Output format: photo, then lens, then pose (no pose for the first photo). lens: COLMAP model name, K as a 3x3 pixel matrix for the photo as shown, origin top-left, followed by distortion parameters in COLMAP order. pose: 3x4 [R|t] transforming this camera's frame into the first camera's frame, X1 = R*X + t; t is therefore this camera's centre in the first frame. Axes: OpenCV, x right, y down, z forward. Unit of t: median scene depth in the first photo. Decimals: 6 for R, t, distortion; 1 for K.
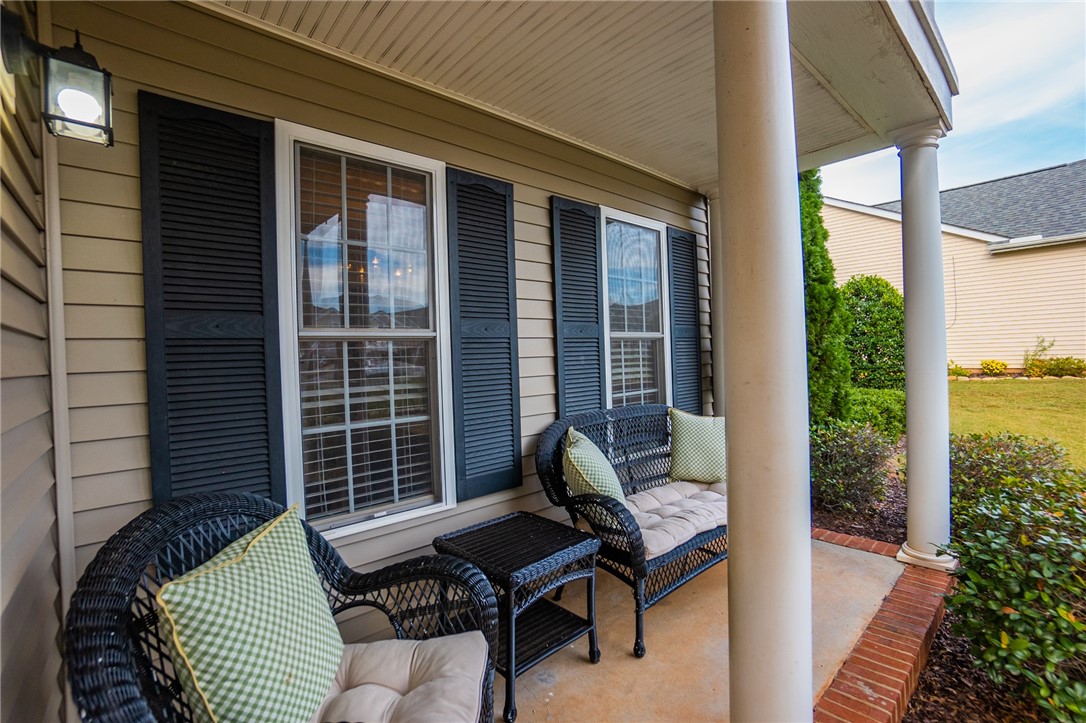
lens RADIAL K [[478.9, 0, 543.7], [0, 478.9, 358.6], [0, 0, 1]] dist [-0.064788, 0.025780]
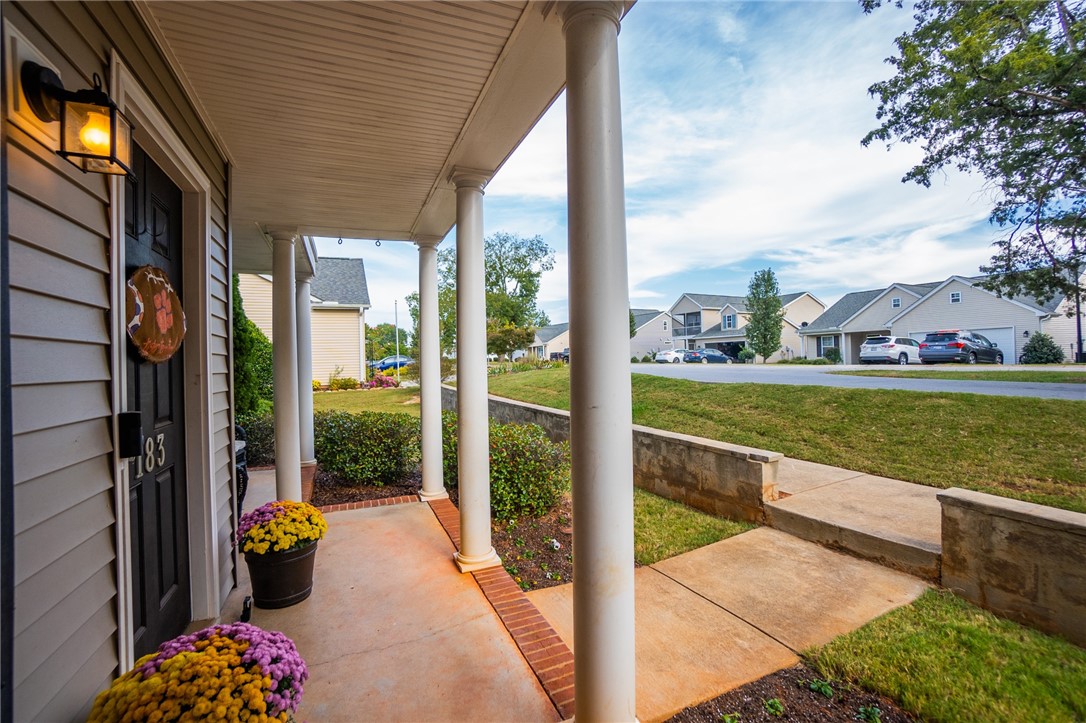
lens RADIAL K [[478.9, 0, 543.7], [0, 478.9, 358.6], [0, 0, 1]] dist [-0.064788, 0.025780]
pose [[0.324071, 0.030220, 0.945550, -0.652719], [0.019764, 0.999055, -0.038703, 0.022219], [-0.945826, 0.031231, 0.323168, -0.568687]]
